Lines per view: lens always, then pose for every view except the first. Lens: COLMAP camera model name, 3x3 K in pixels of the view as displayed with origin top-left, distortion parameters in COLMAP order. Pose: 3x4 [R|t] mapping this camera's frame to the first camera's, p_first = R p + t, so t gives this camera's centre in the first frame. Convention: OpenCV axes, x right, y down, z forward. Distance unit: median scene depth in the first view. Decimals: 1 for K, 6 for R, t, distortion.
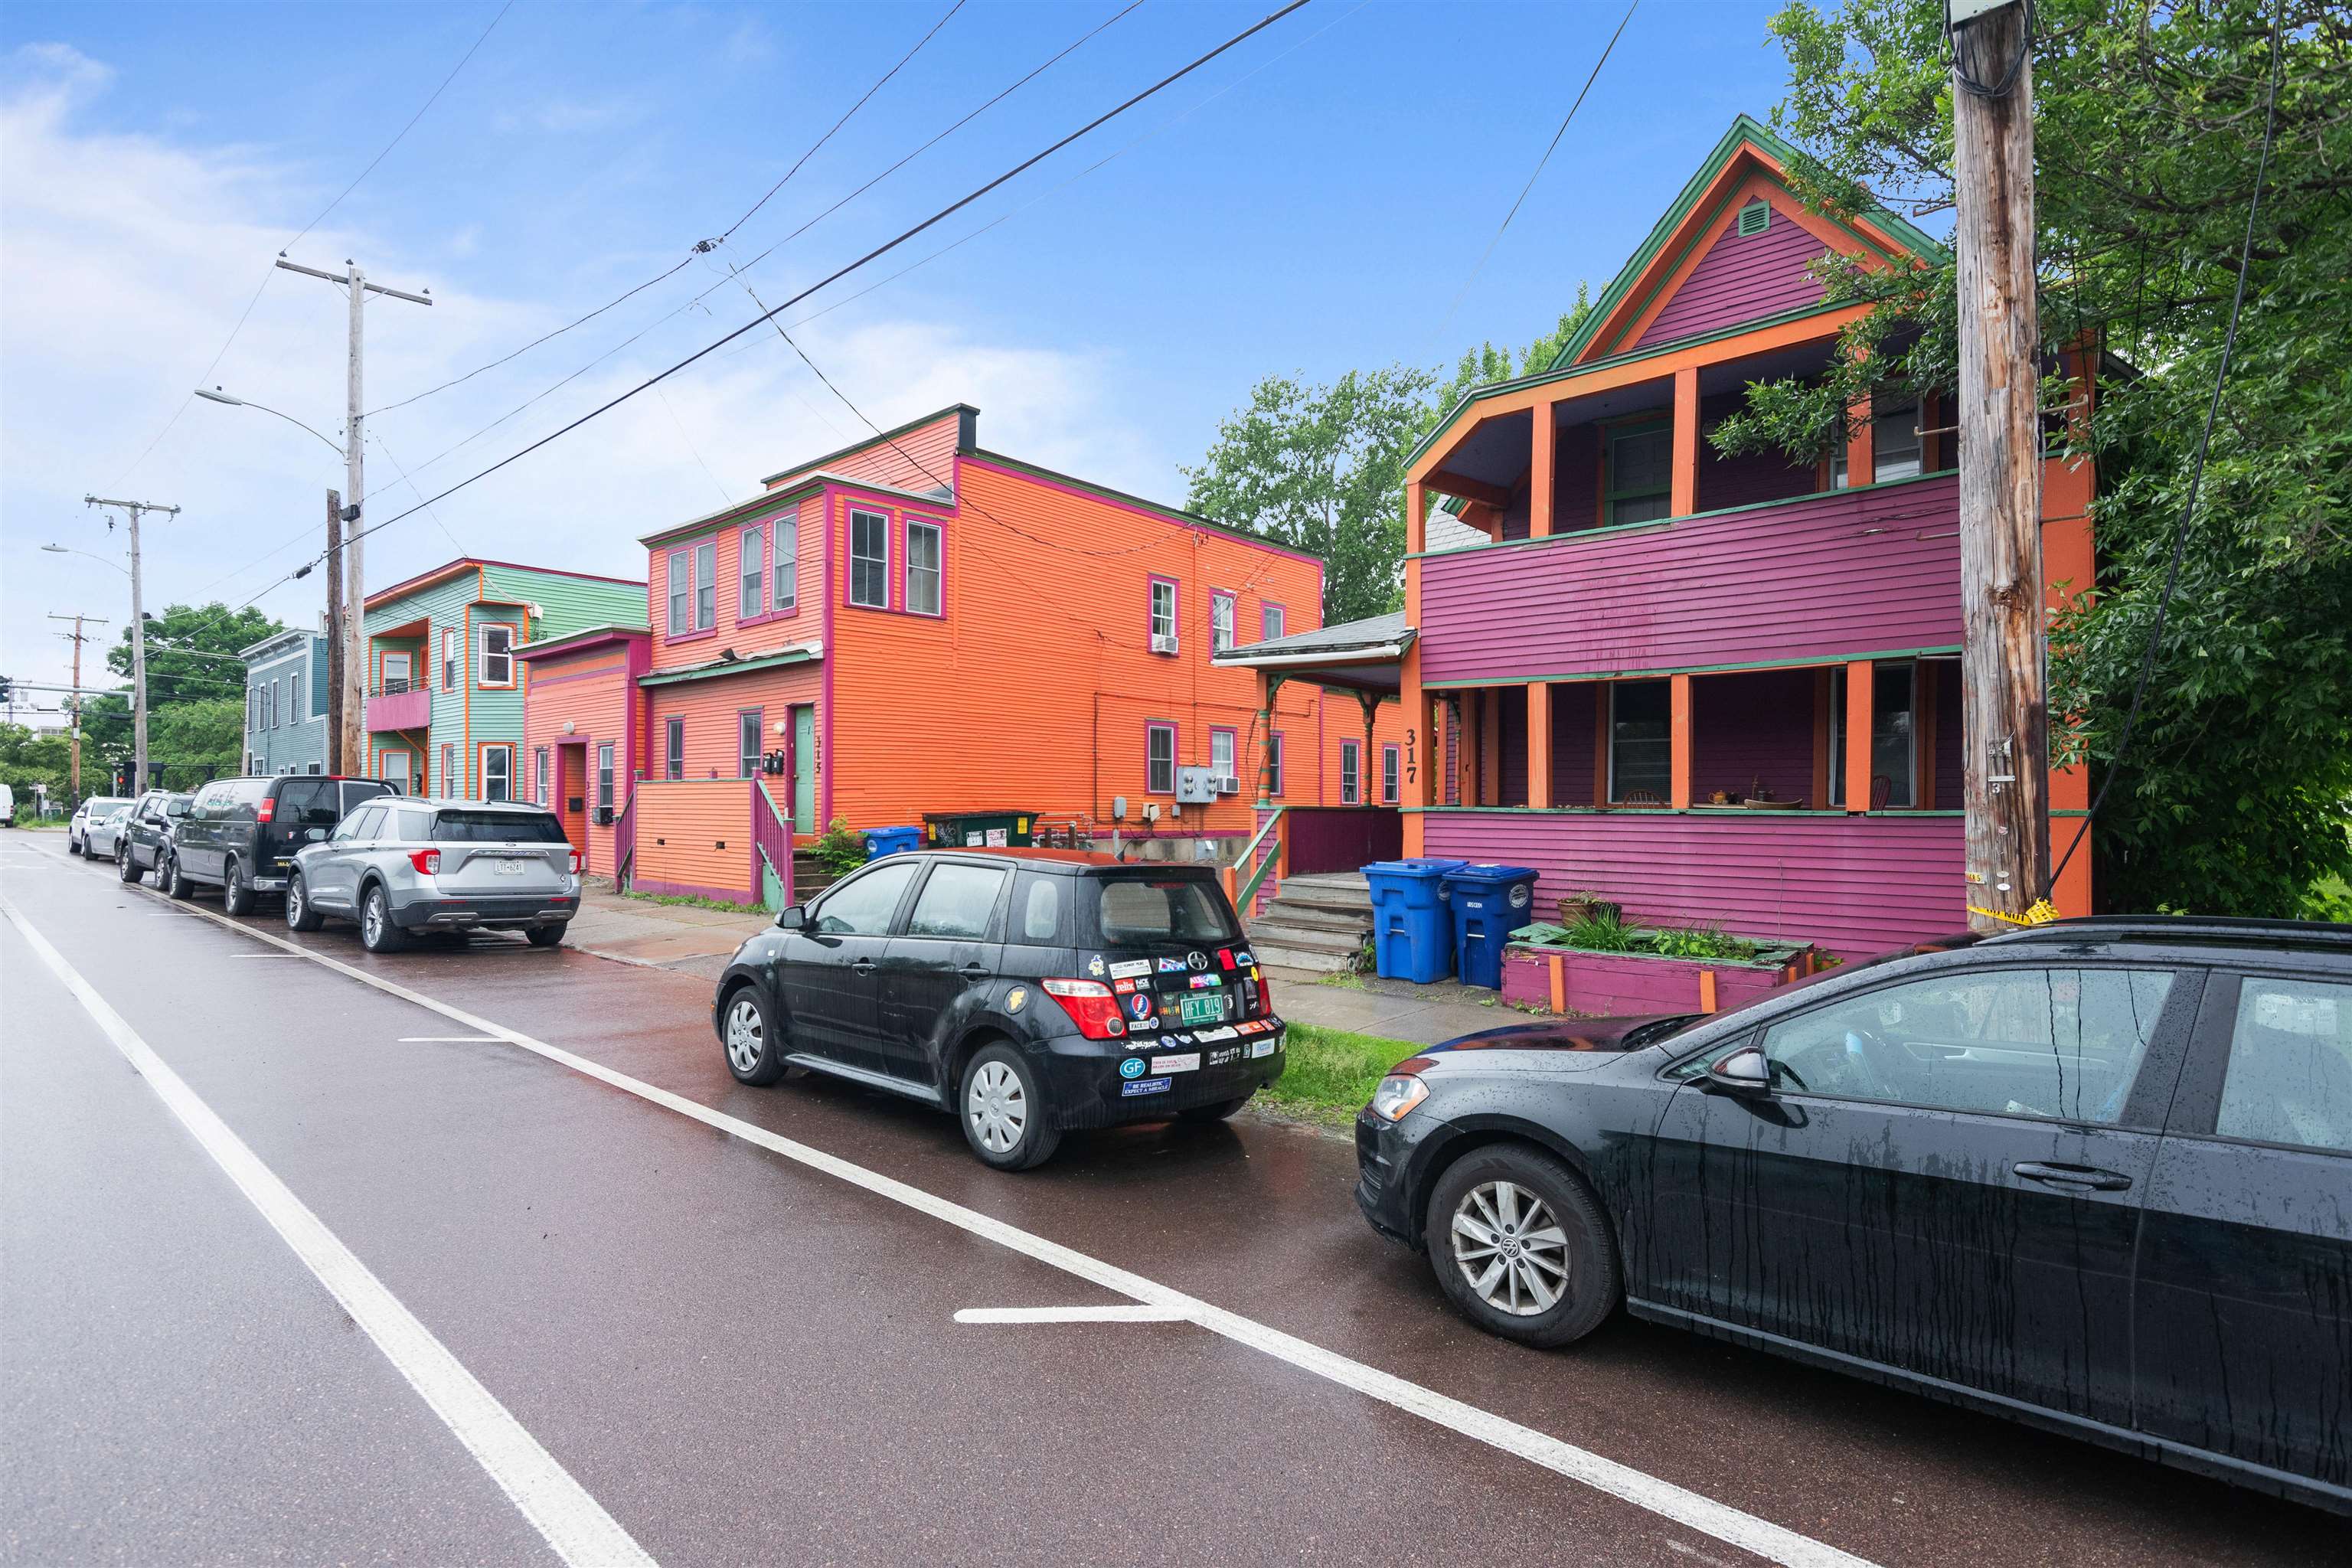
lens RADIAL K [[1140.4, 0, 1171.9], [0, 1140.4, 793.3], [0, 0, 1]] dist [-0.003979, -0.000791]
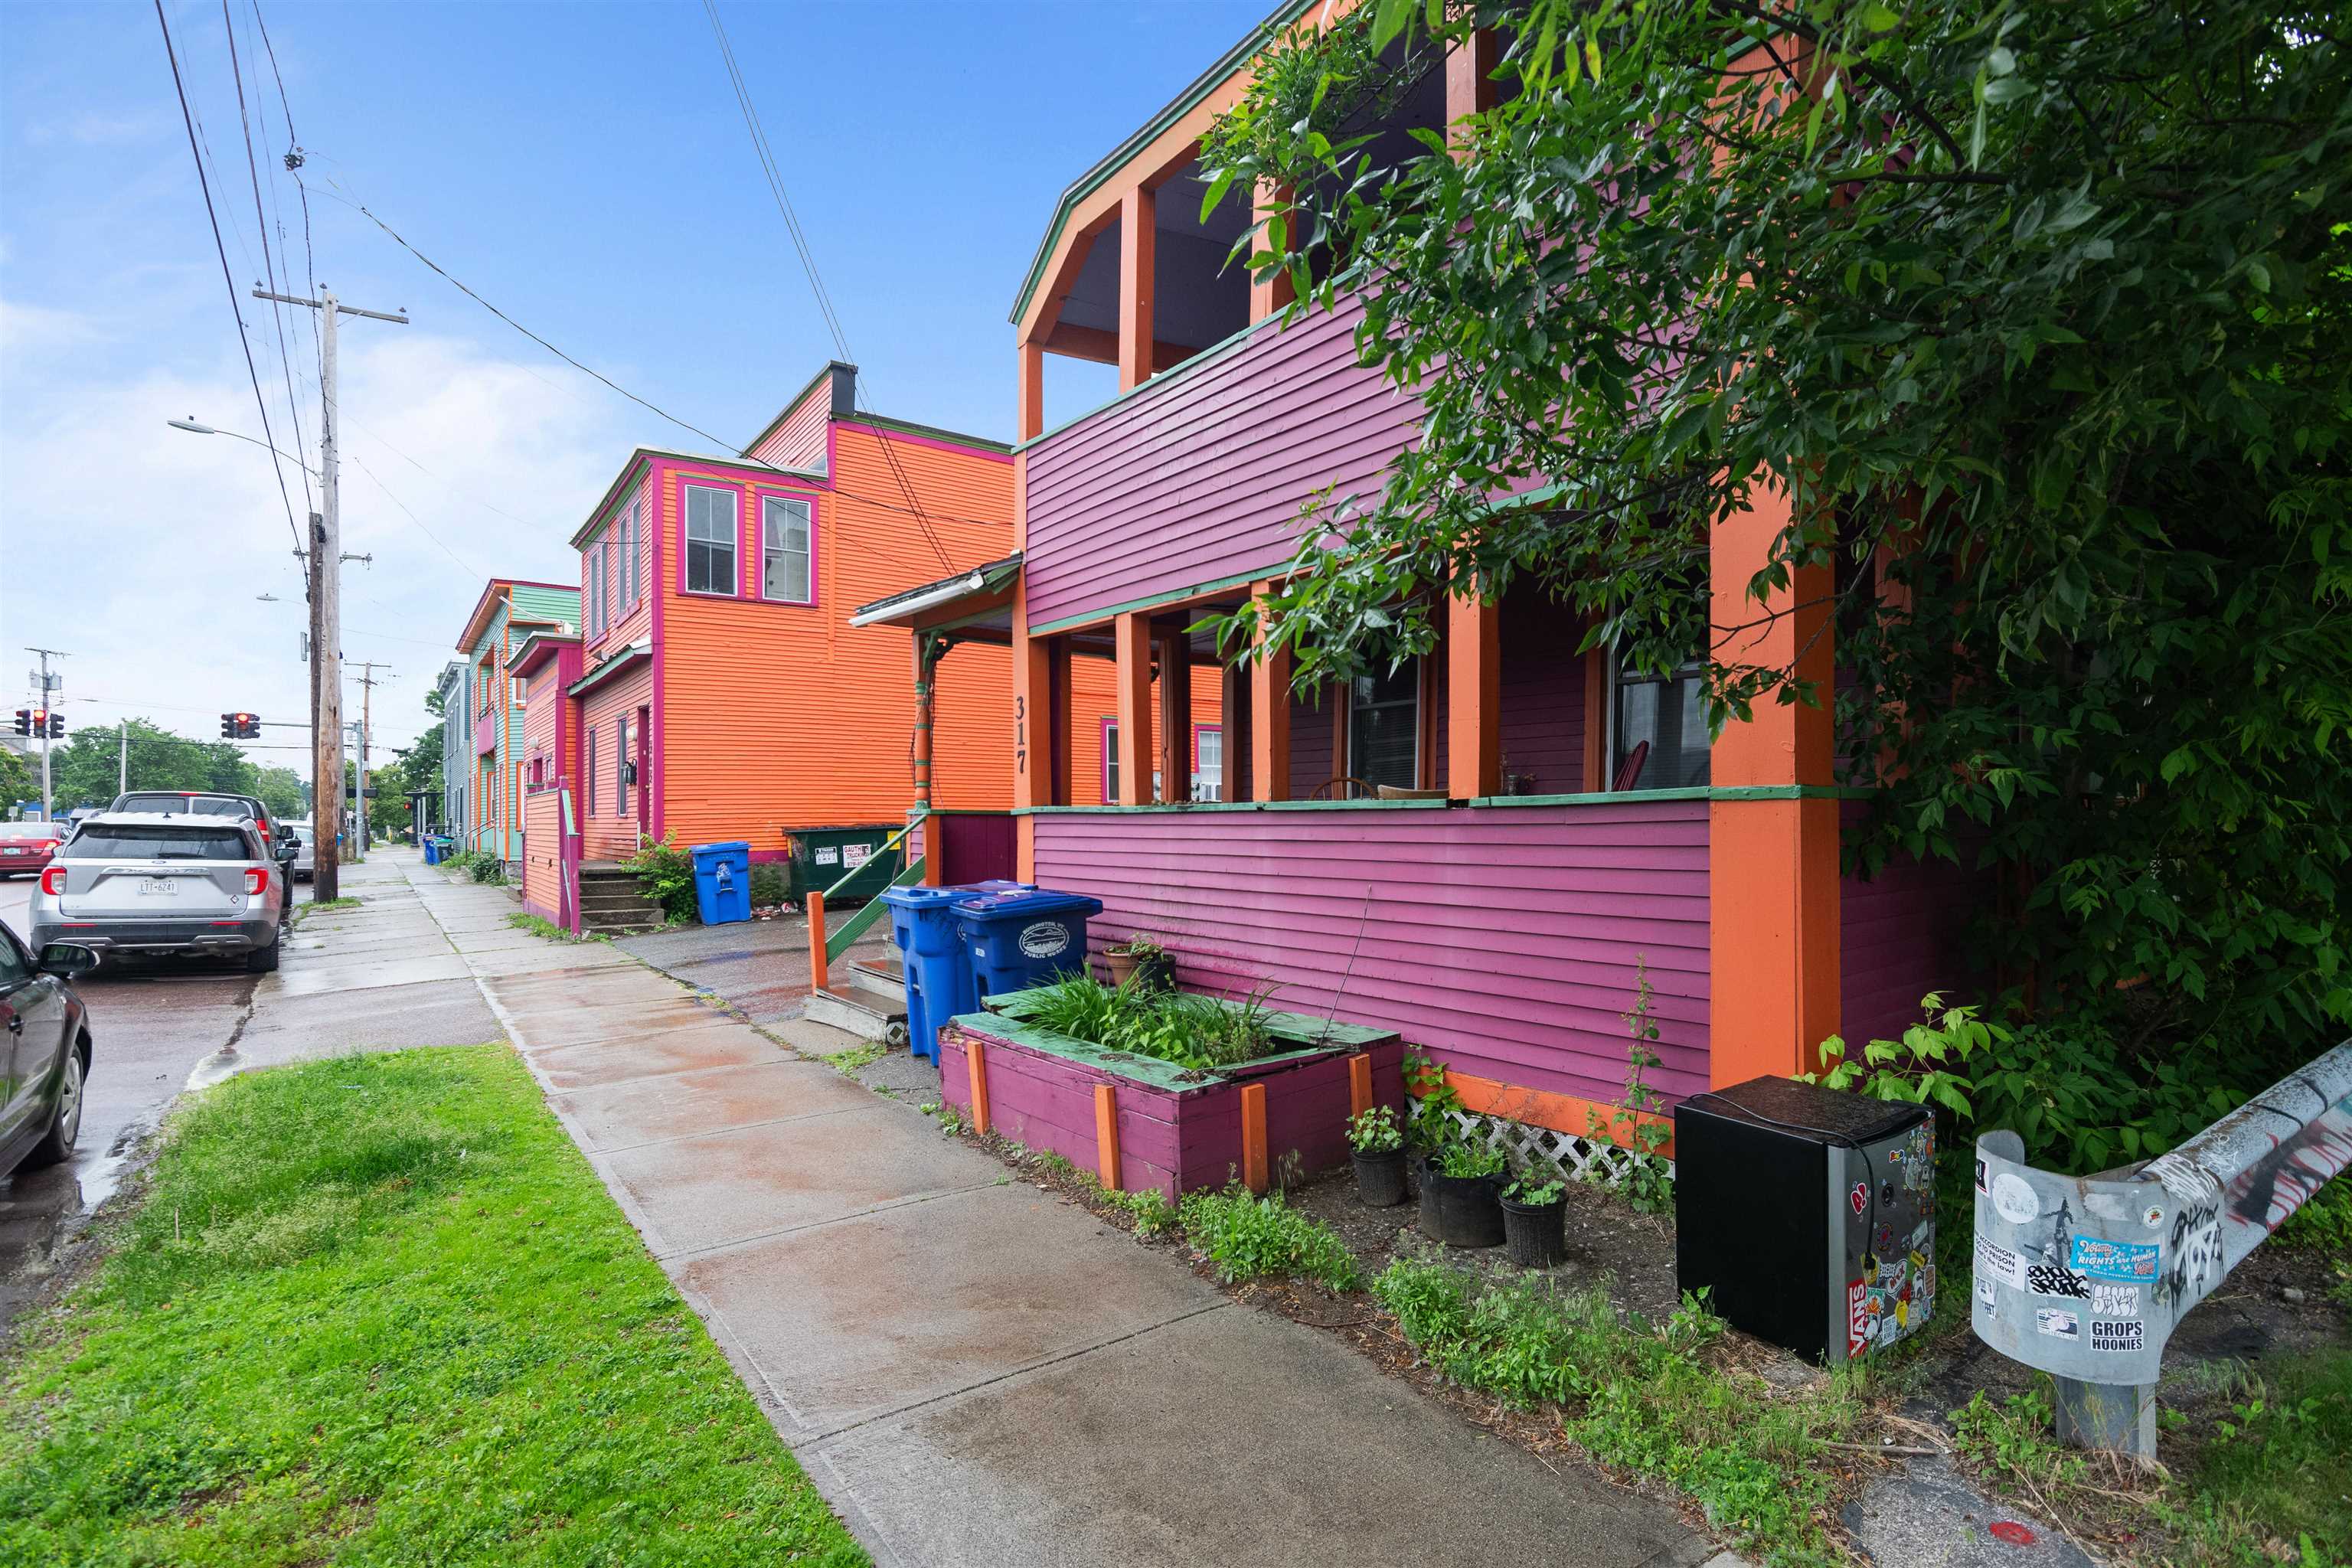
lens RADIAL K [[1140.4, 0, 1188.8], [0, 1140.4, 818.6], [0, 0, 1]] dist [-0.003979, -0.000791]
pose [[0.976059, -0.009148, -0.217314, 0.409506], [0.010604, 0.999928, 0.005538, 0.014362], [0.217247, -0.007710, 0.976086, 0.299120]]
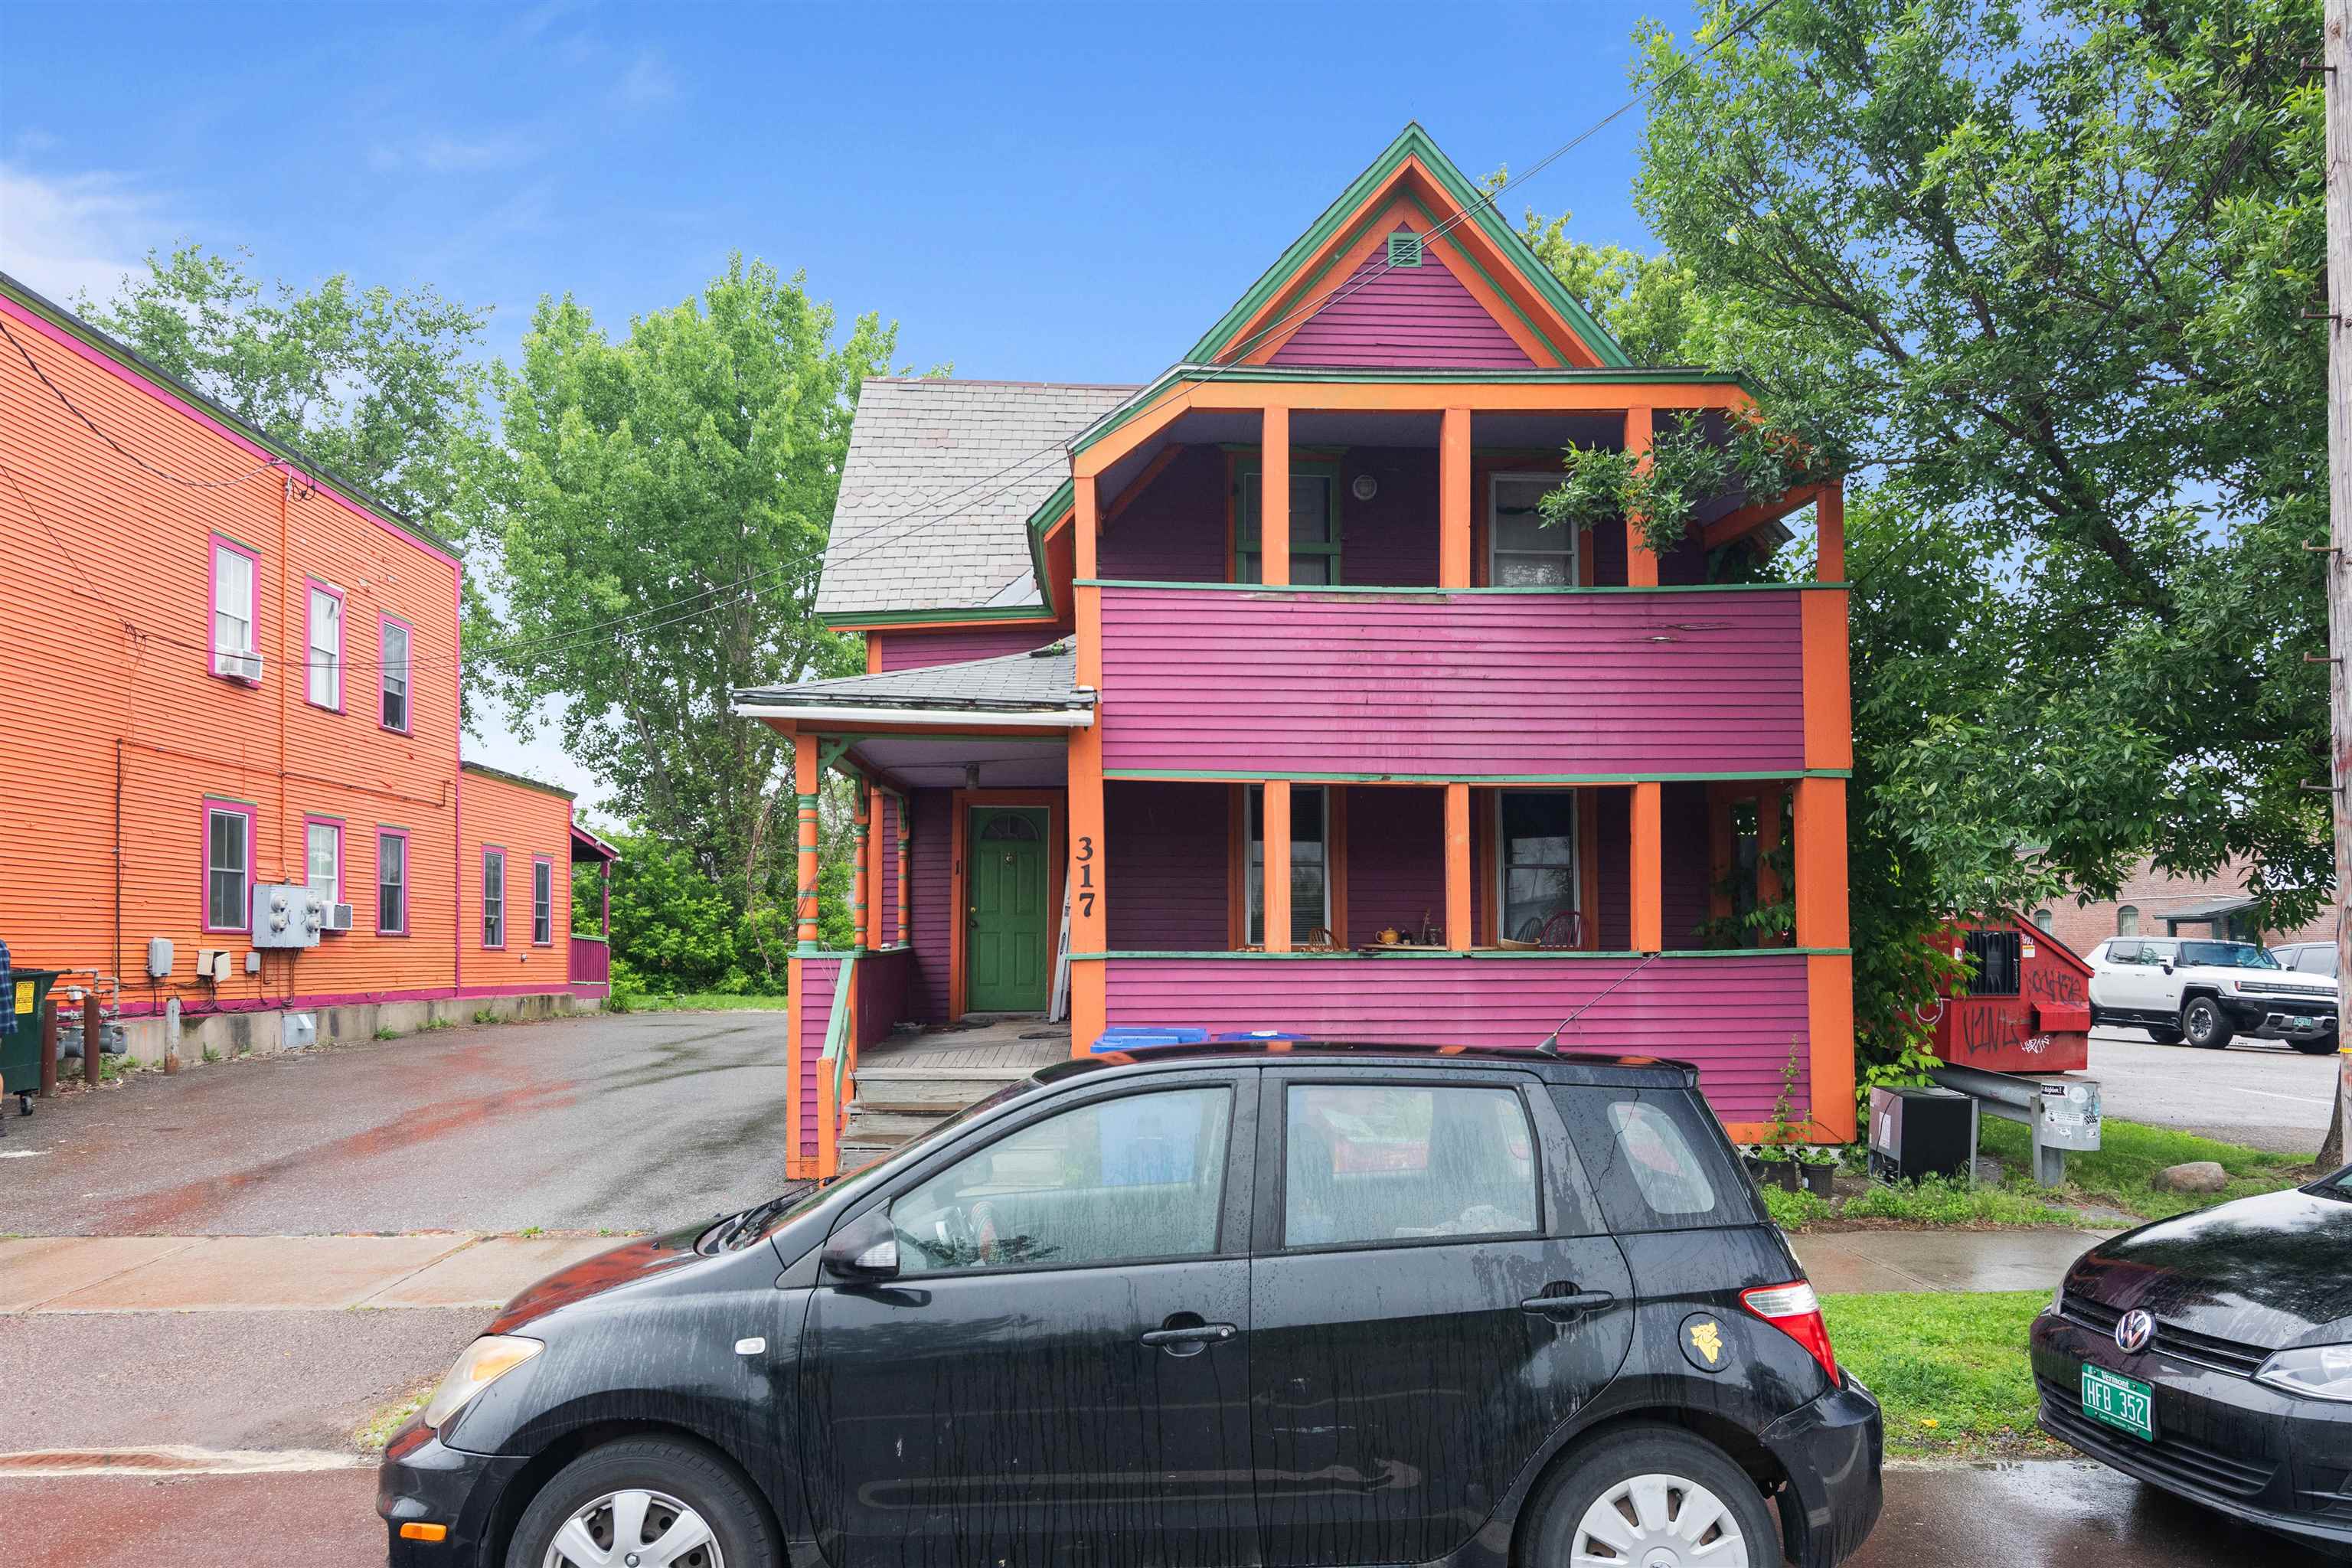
lens RADIAL K [[1503.0, 0, 1176.3], [0, 1503.0, 885.0], [0, 0, 1]] dist [-0.003342, 0.001918]
pose [[0.724117, 0.020923, 0.689360, -0.323475], [0.000028, 0.999539, -0.030366, -0.000538], [-0.689677, 0.022008, 0.723782, 0.282755]]
